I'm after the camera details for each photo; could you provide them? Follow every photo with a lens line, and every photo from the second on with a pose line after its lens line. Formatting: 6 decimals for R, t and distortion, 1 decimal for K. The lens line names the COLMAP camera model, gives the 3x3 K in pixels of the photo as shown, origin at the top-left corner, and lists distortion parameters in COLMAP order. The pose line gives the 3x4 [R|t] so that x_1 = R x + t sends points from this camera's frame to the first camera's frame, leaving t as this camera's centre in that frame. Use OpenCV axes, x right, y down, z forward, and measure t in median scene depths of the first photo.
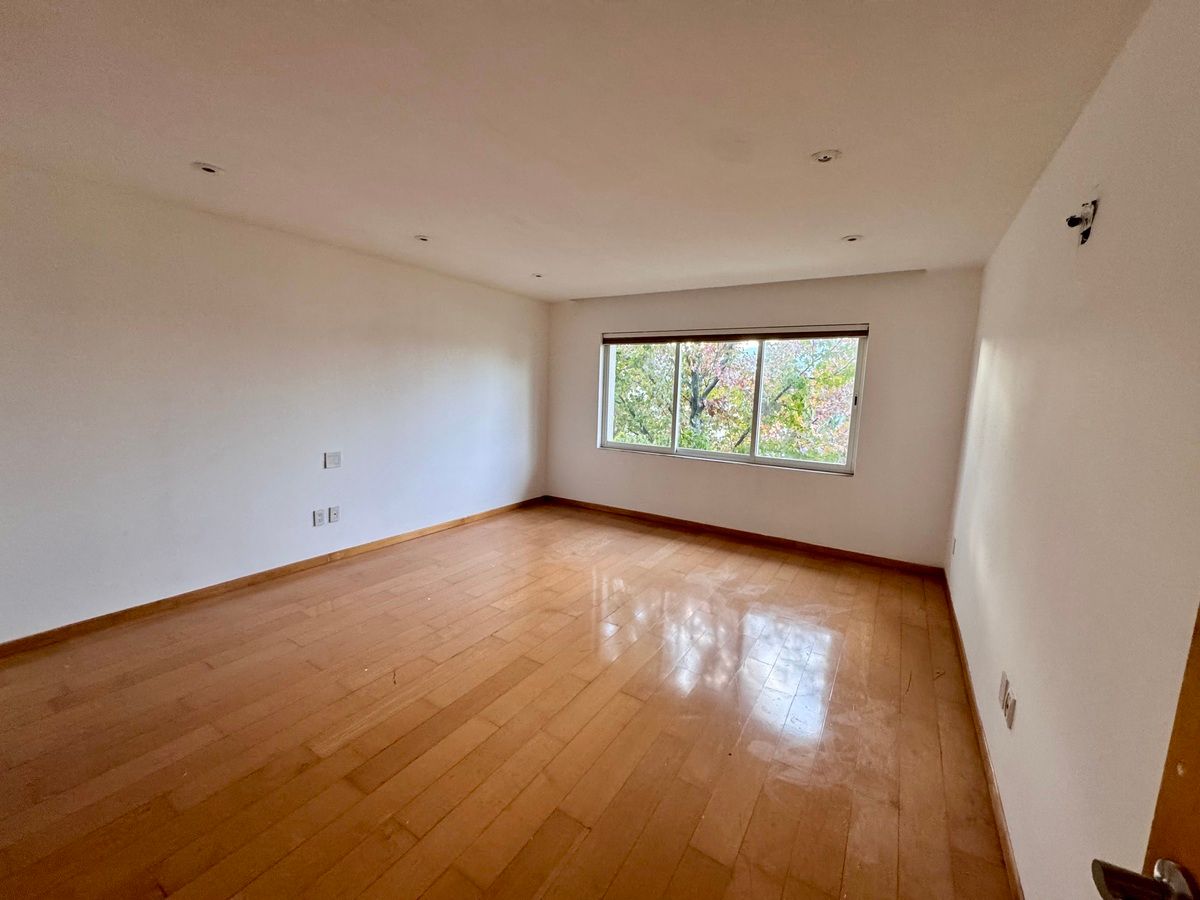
lens RADIAL K [[477.8, 0, 599.4], [0, 477.8, 448.7], [0, 0, 1]] dist [-0.001762, -0.000070]
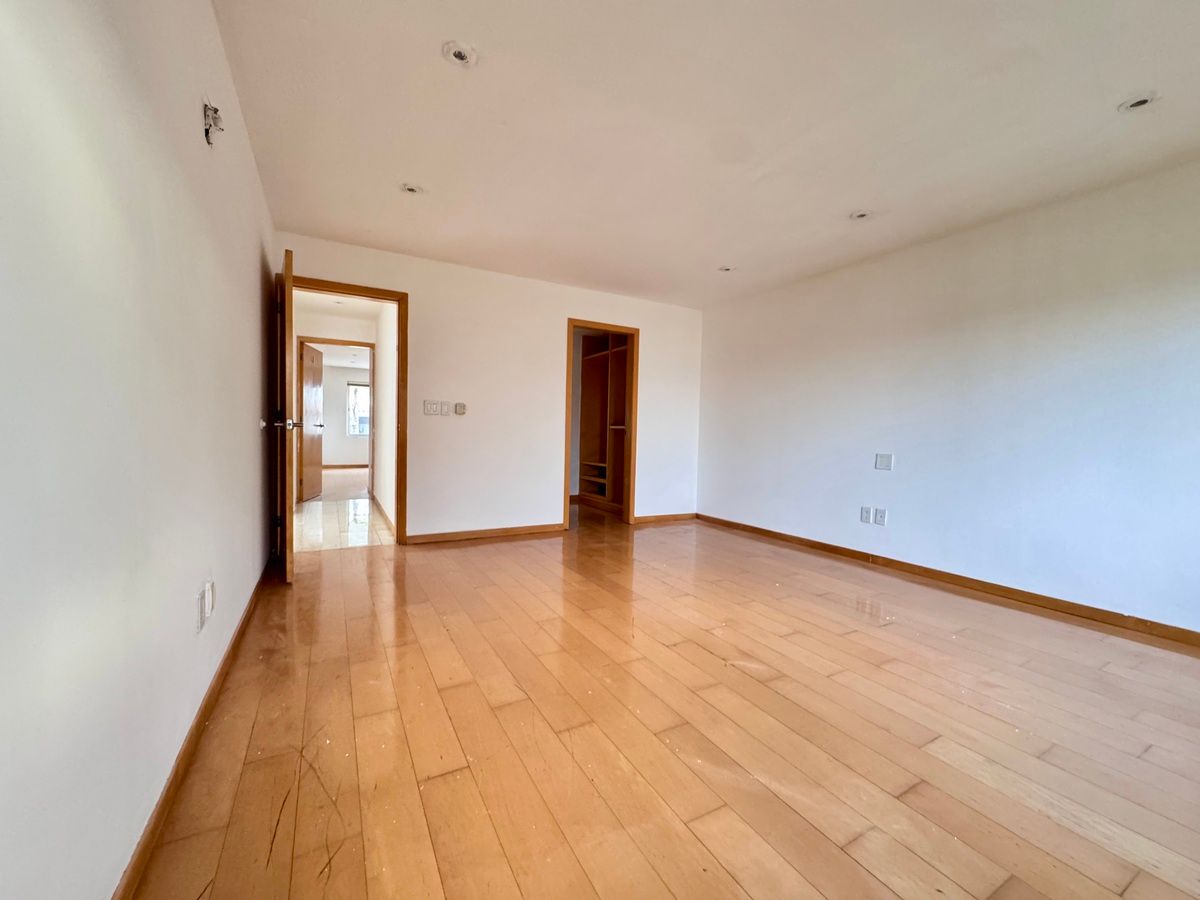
lens RADIAL K [[477.8, 0, 599.4], [0, 477.8, 445.7], [0, 0, 1]] dist [-0.001762, -0.000070]
pose [[-0.467220, -0.016342, -0.883990, 0.605339], [-0.153817, 0.986085, 0.063068, 0.018876], [0.870658, 0.165439, -0.463233, 0.938251]]
